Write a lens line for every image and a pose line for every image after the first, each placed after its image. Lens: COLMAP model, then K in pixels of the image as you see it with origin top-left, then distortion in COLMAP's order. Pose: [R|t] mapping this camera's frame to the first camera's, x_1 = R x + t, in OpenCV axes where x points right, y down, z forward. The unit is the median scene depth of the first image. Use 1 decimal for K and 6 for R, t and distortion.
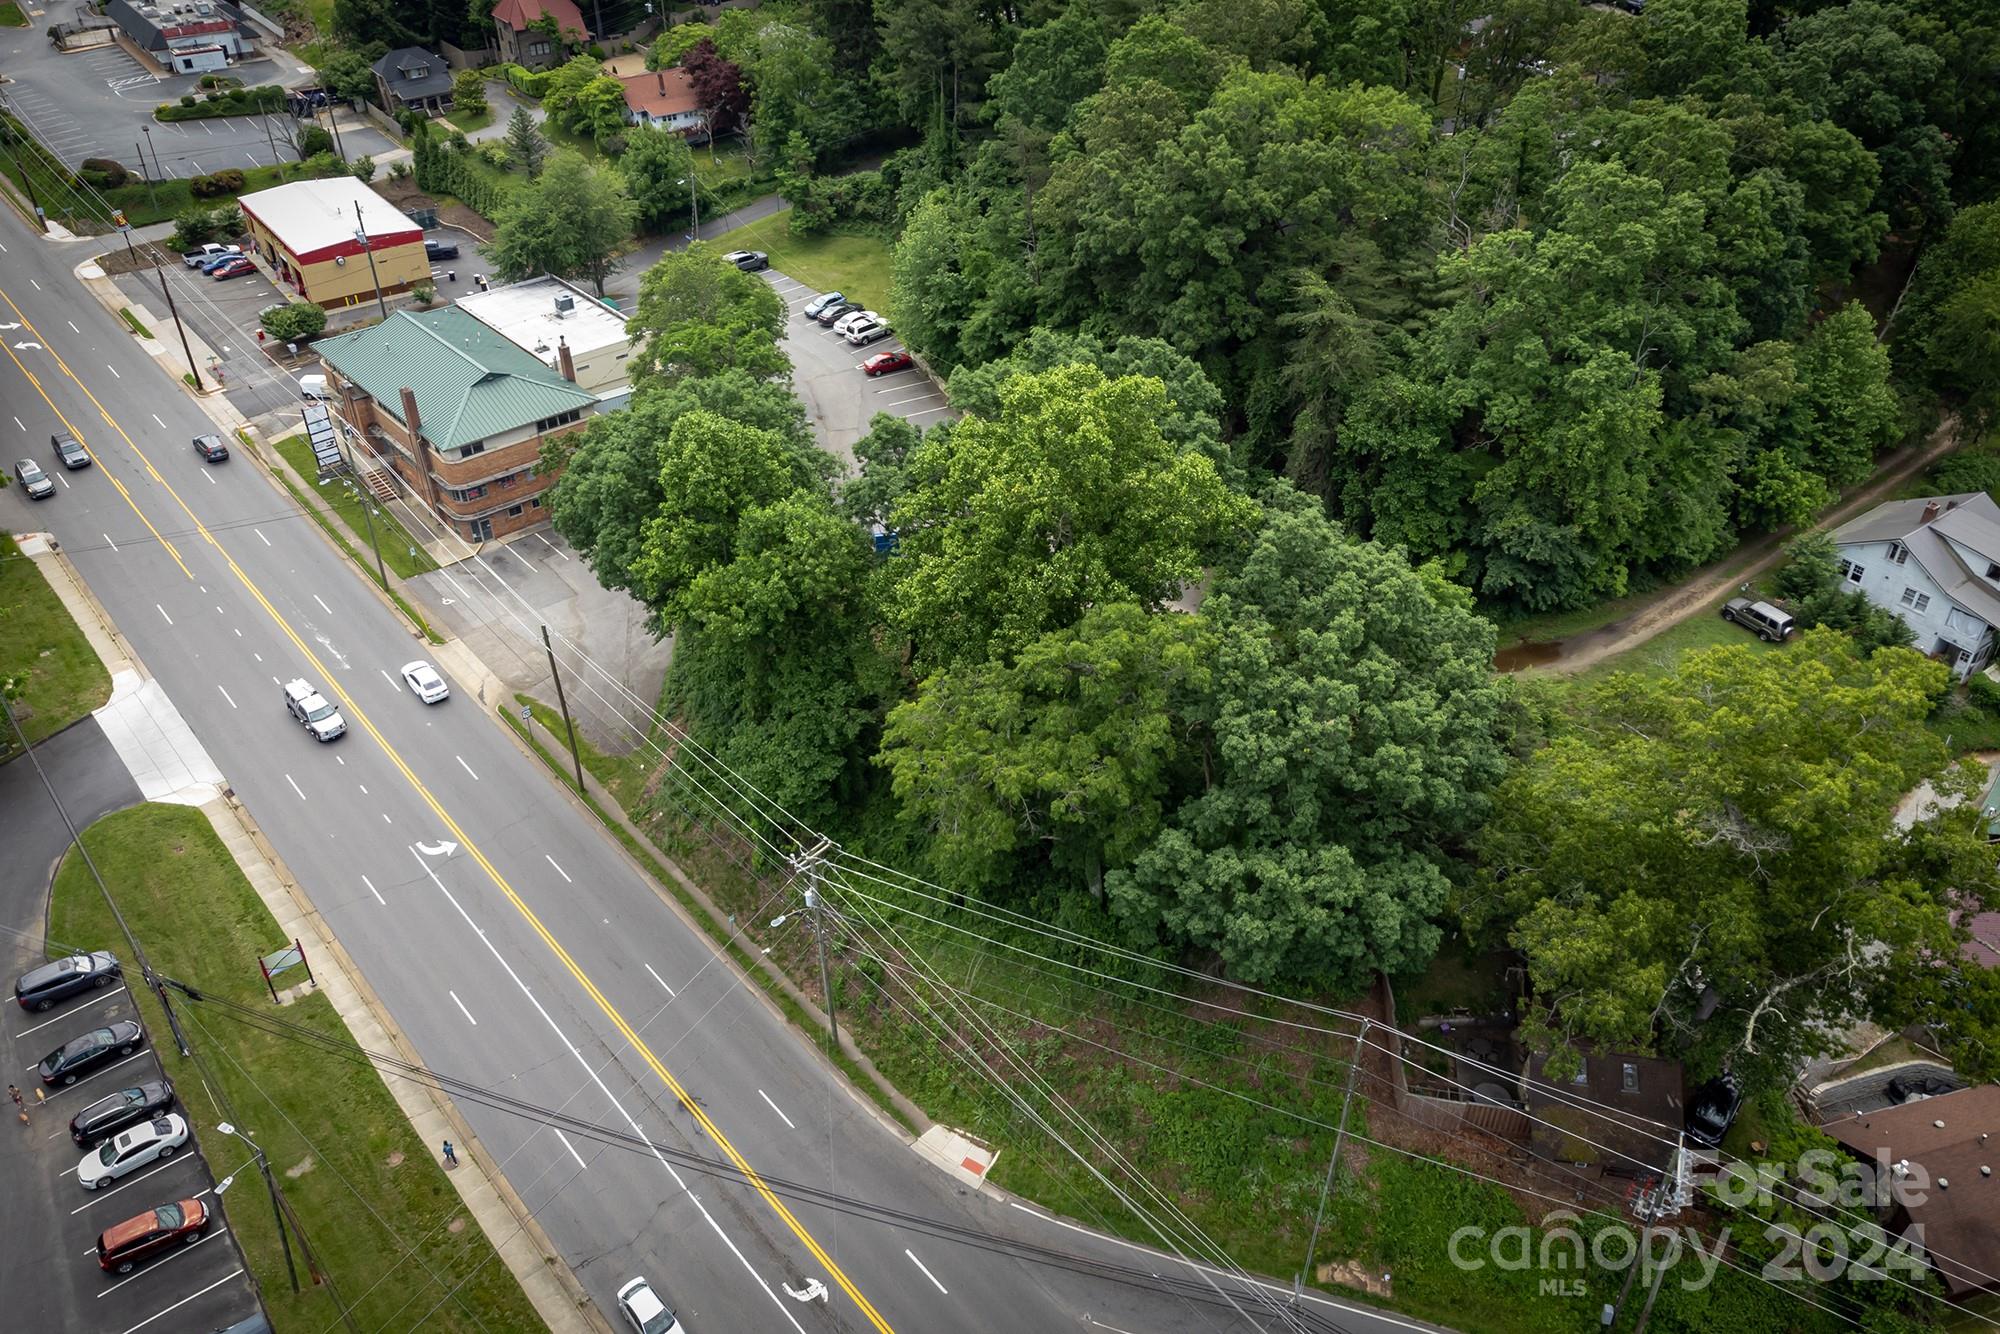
lens RADIAL K [[1491.2, 0, 1000.0], [0, 1491.2, 664.3], [0, 0, 1]] dist [0.022310, -0.004803]
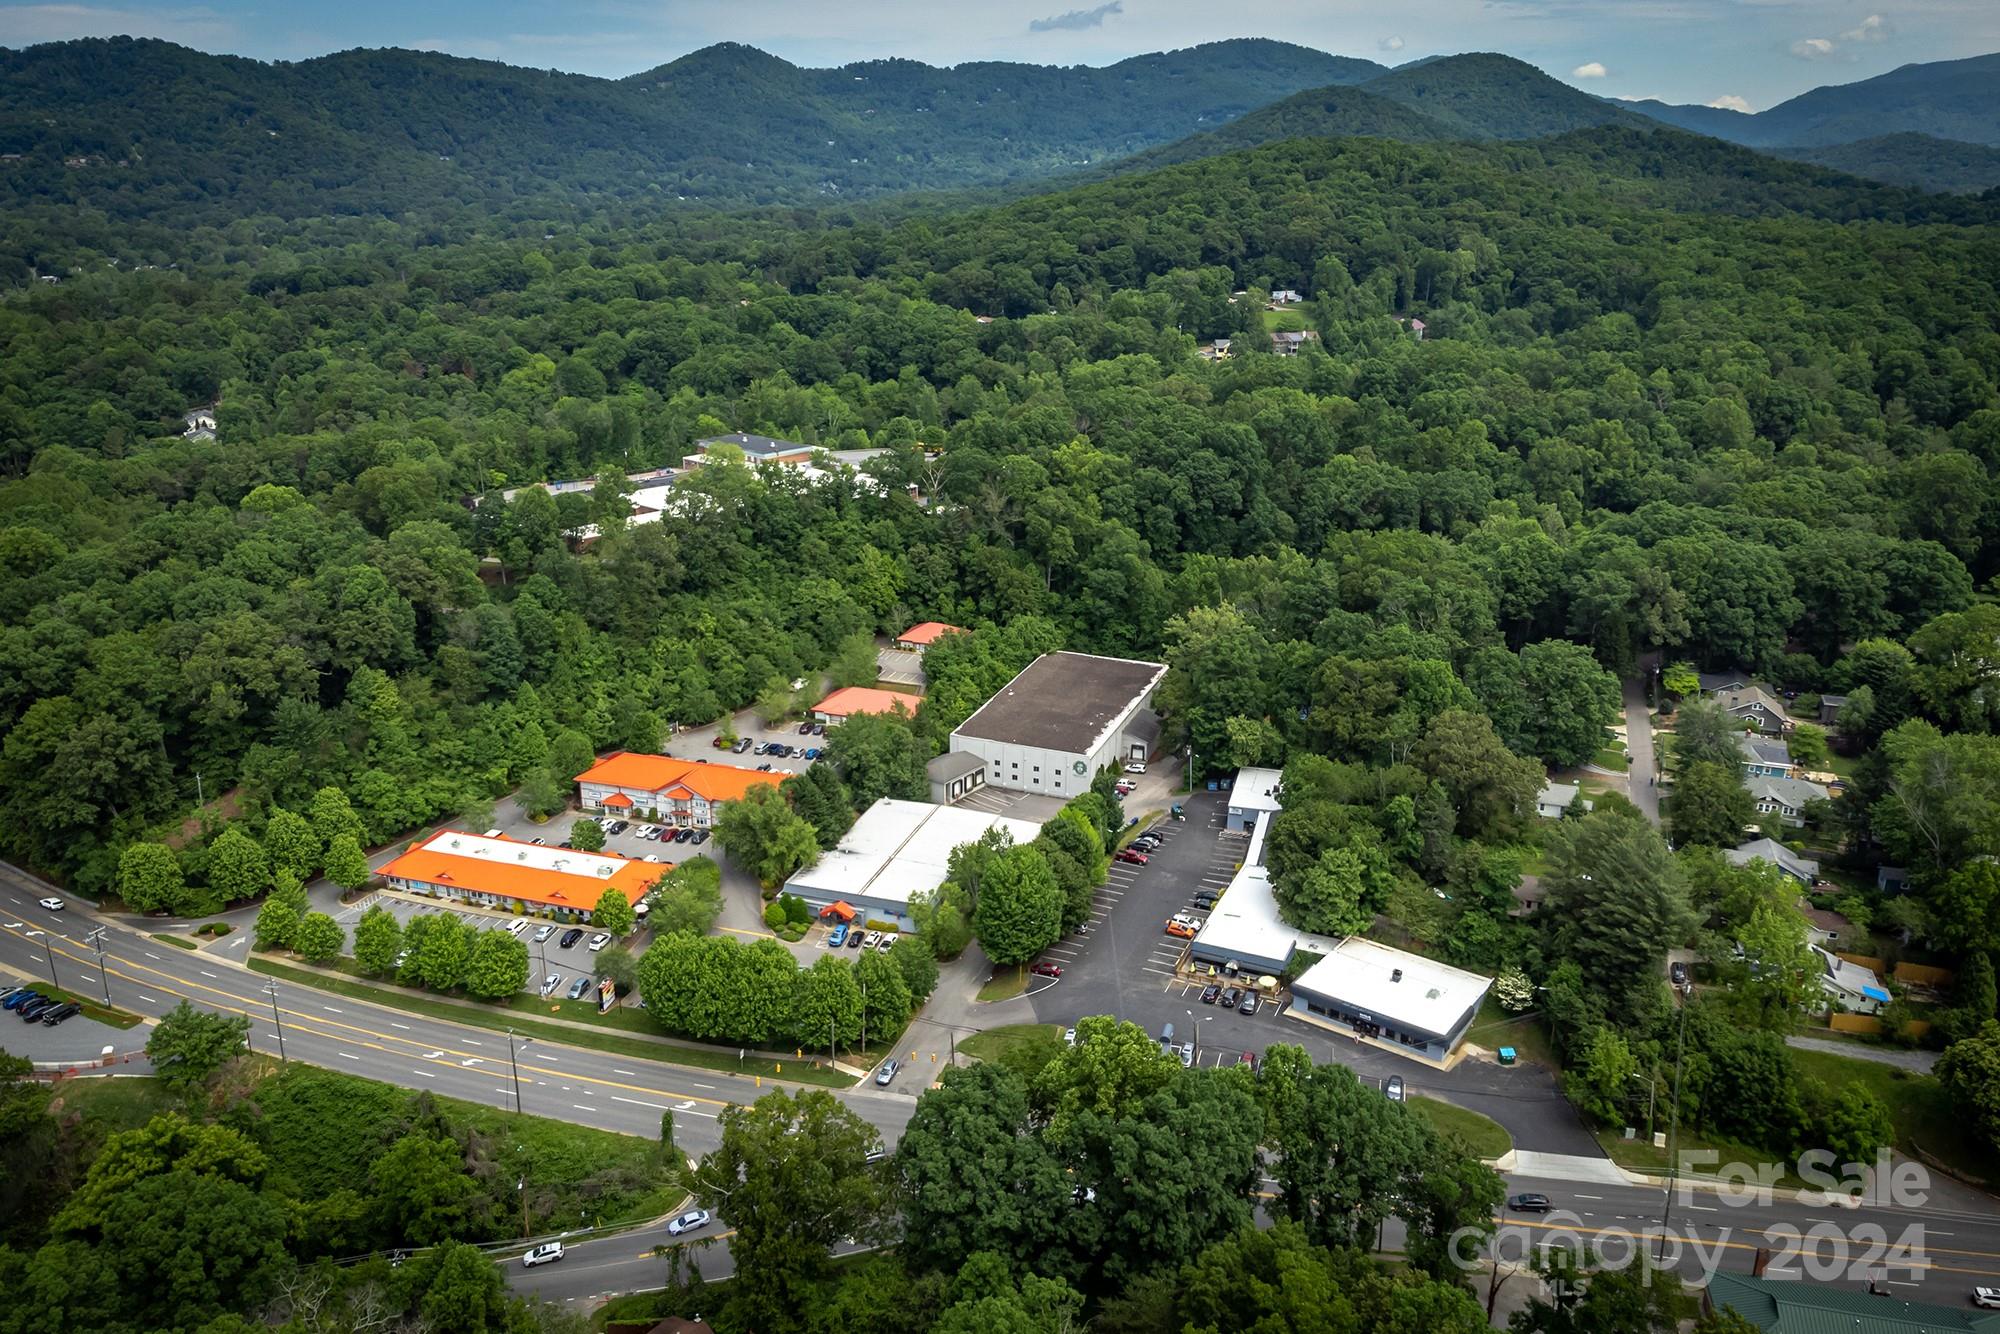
lens RADIAL K [[1491.2, 0, 997.9], [0, 1491.2, 663.1], [0, 0, 1]] dist [0.022310, -0.004803]
pose [[-0.817506, 0.186332, -0.544944, 0.908753], [-0.333870, 0.617662, 0.712056, -1.438073], [0.469271, 0.764051, -0.442732, 1.044196]]
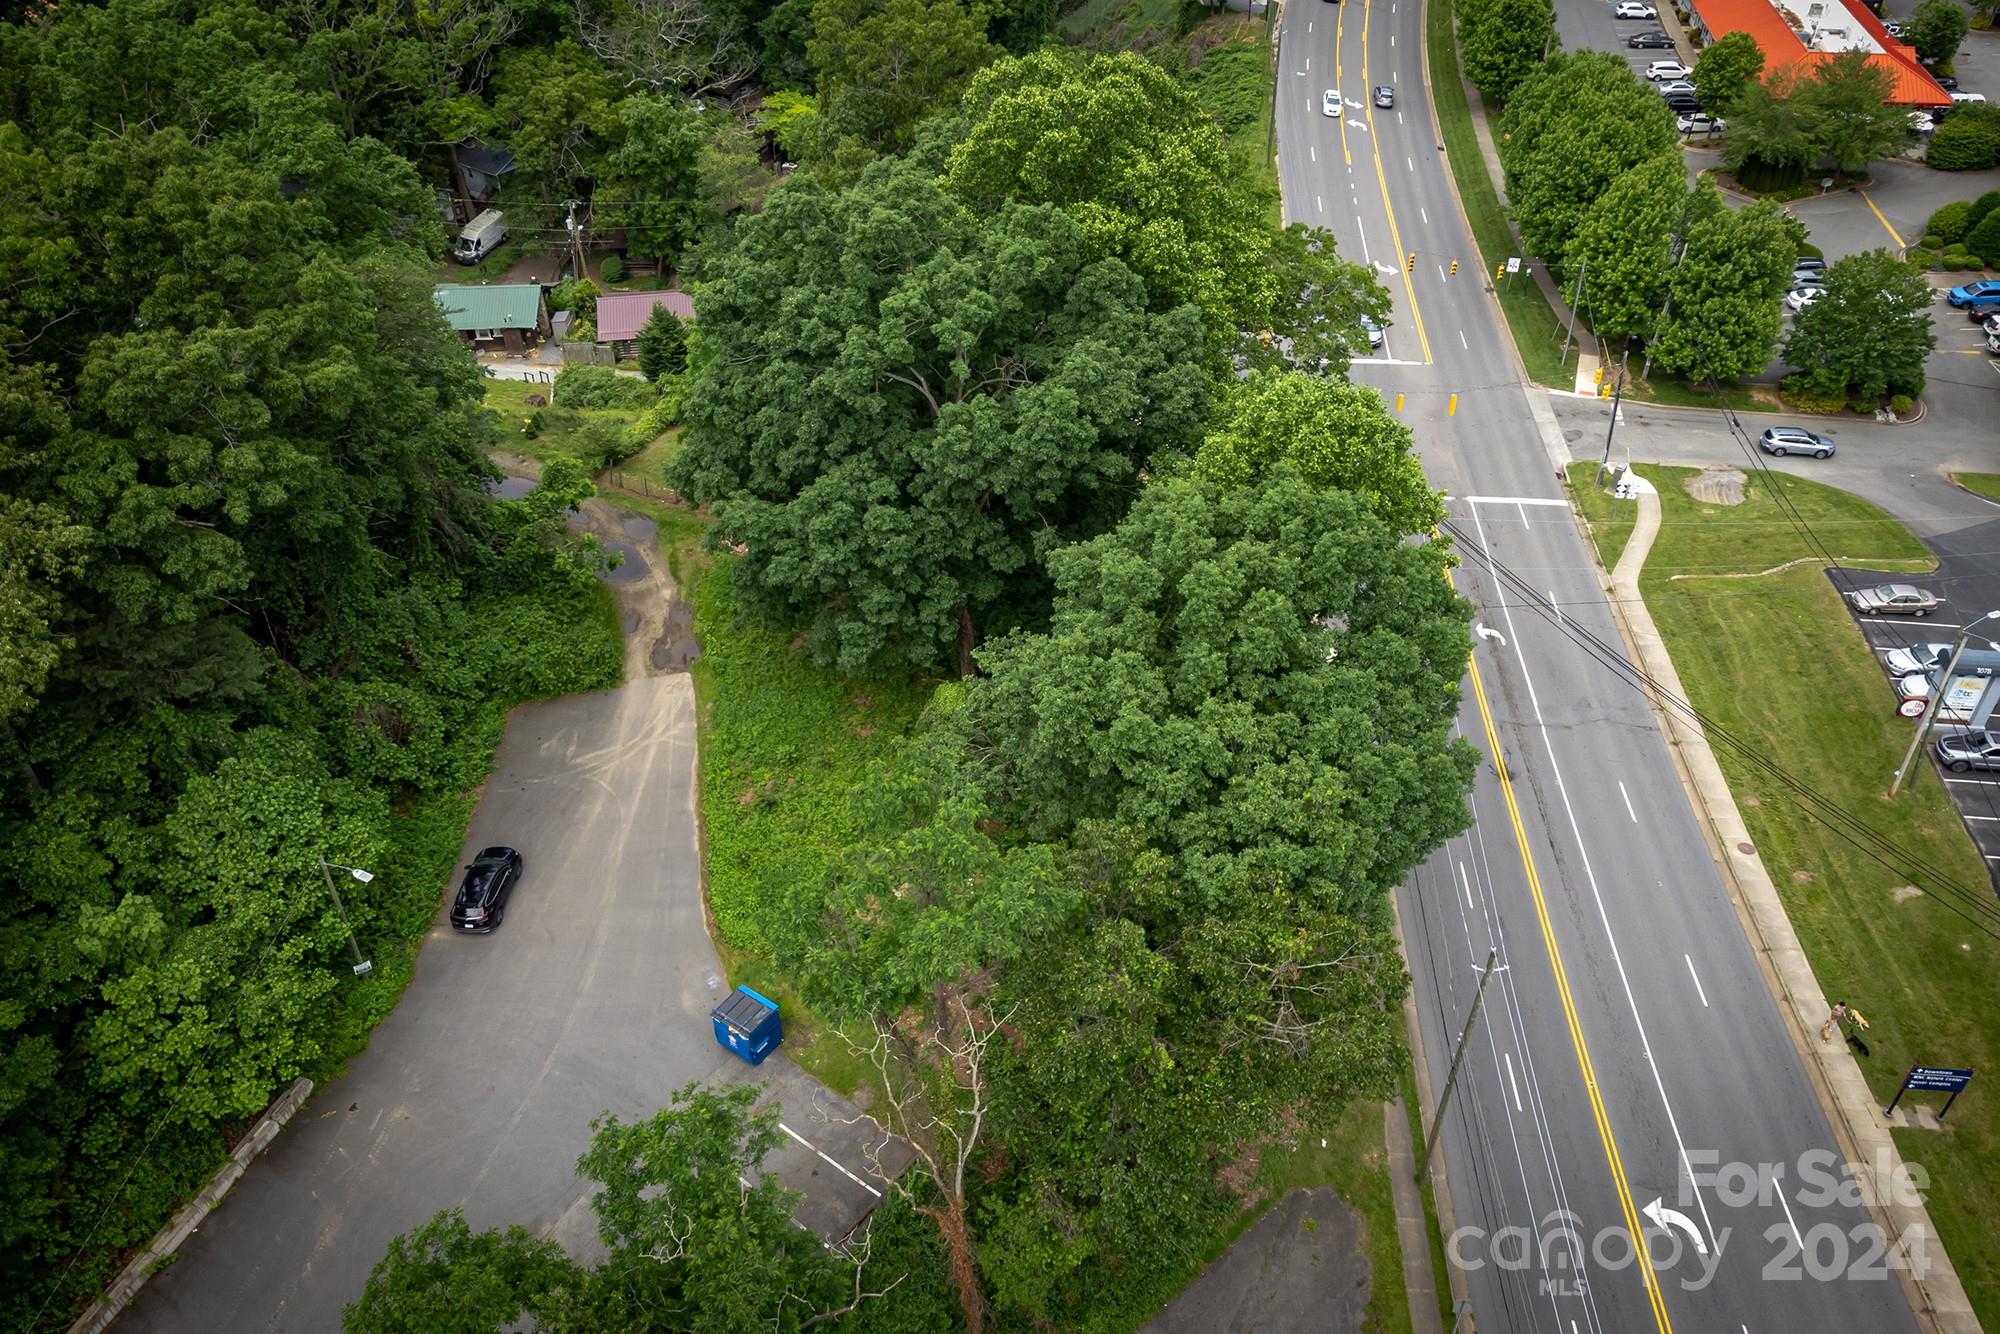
lens RADIAL K [[1491.2, 0, 1001.5], [0, 1491.2, 665.1], [0, 0, 1]] dist [0.022310, -0.004803]
pose [[-0.691805, -0.442681, 0.570474, -0.418101], [0.434122, 0.376332, 0.818482, -0.572328], [-0.577014, 0.813885, -0.068171, 0.974381]]
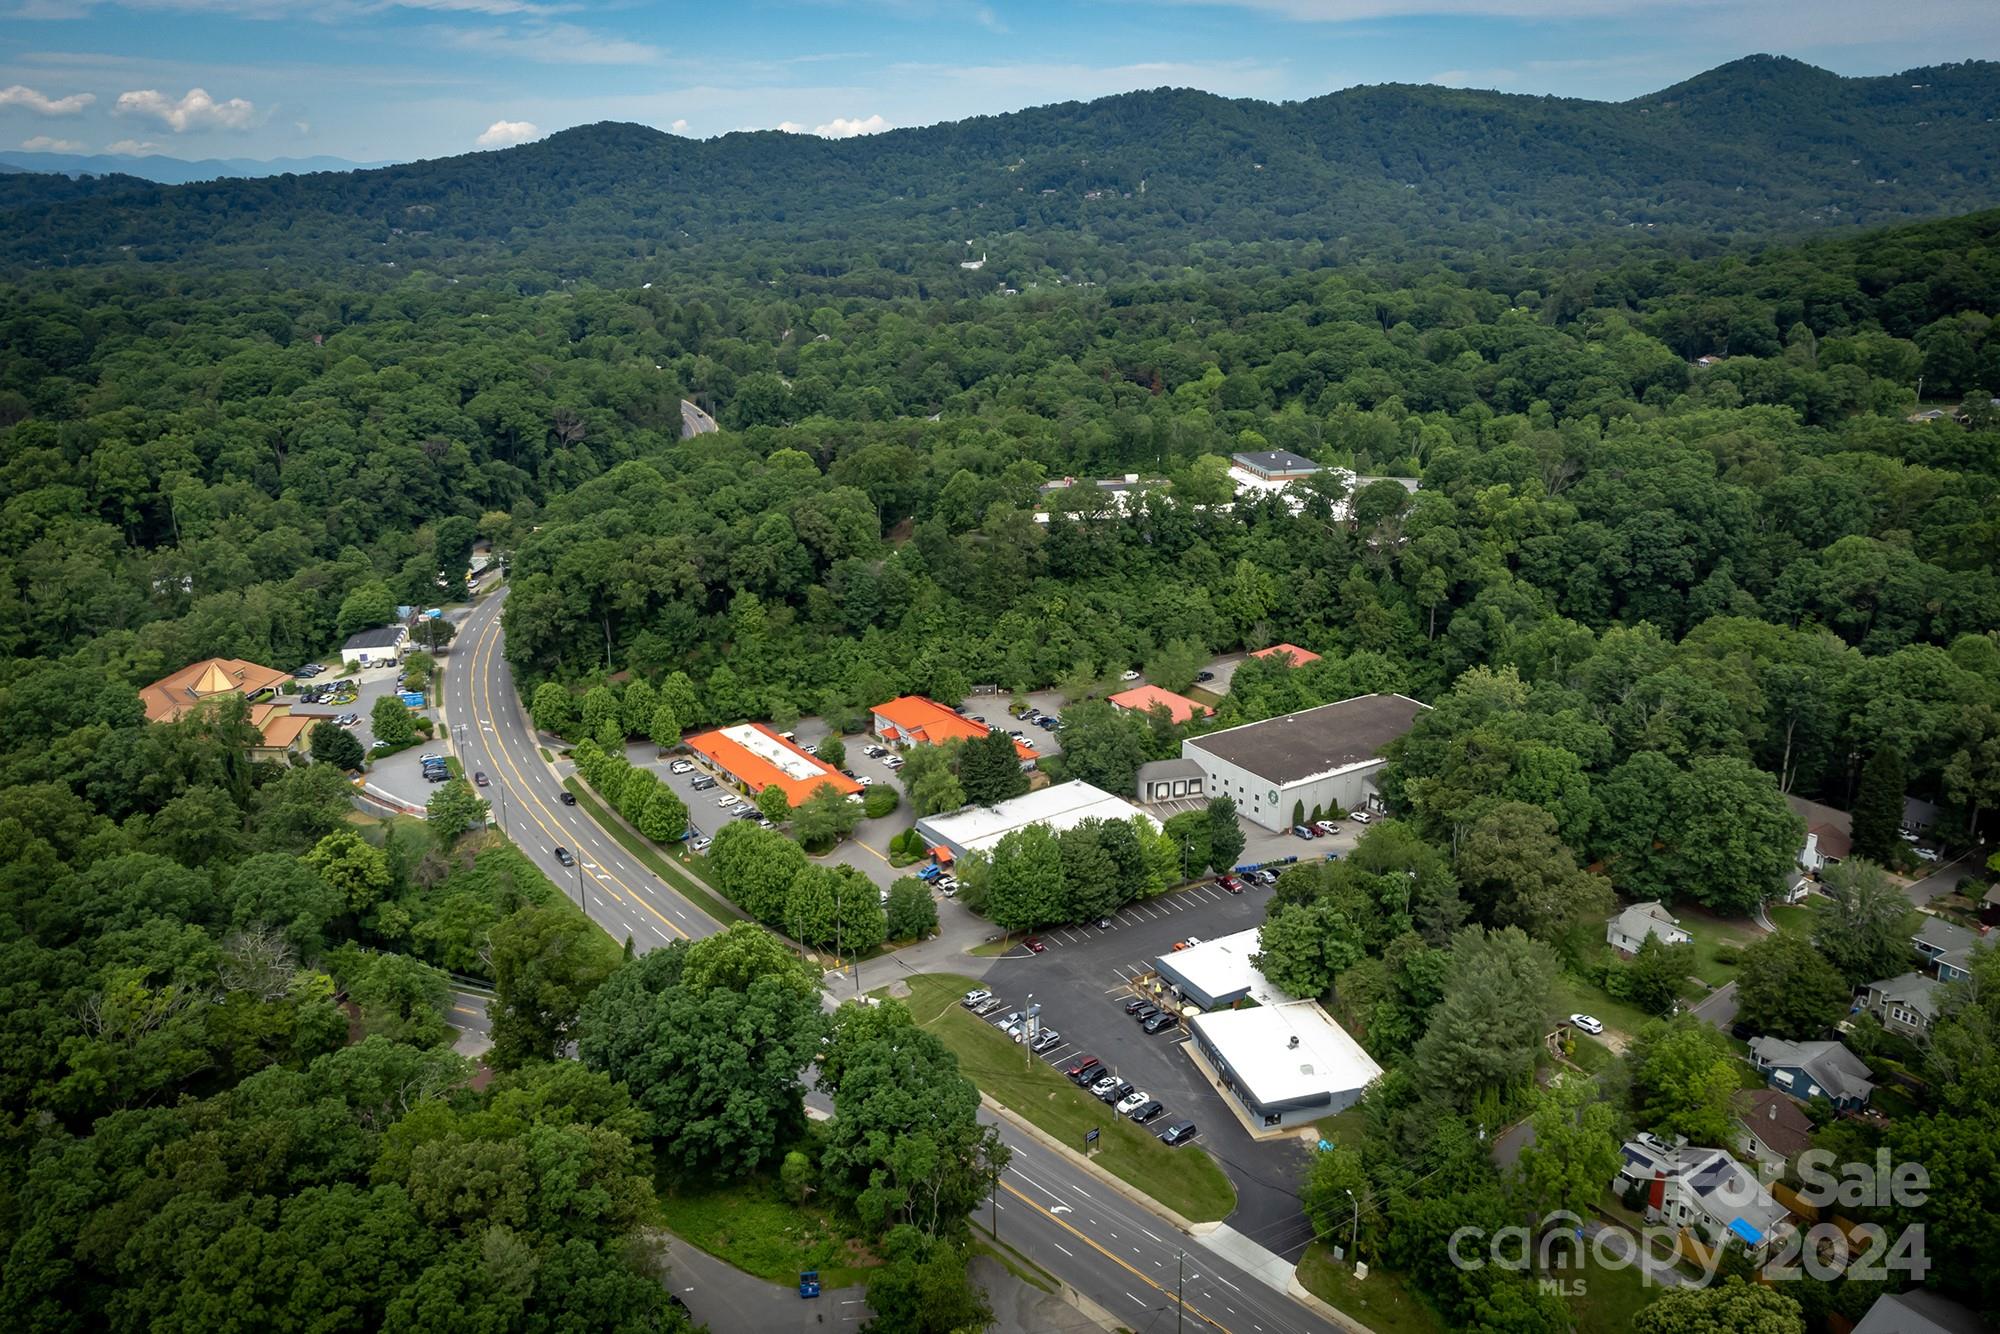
lens RADIAL K [[1491.2, 0, 997.8], [0, 1491.2, 669.1], [0, 0, 1]] dist [0.022310, -0.004803]
pose [[-0.999724, 0.004892, 0.022970, -0.329462], [0.021354, 0.596477, 0.802346, -1.787425], [-0.009776, 0.802615, -0.596417, 1.533580]]
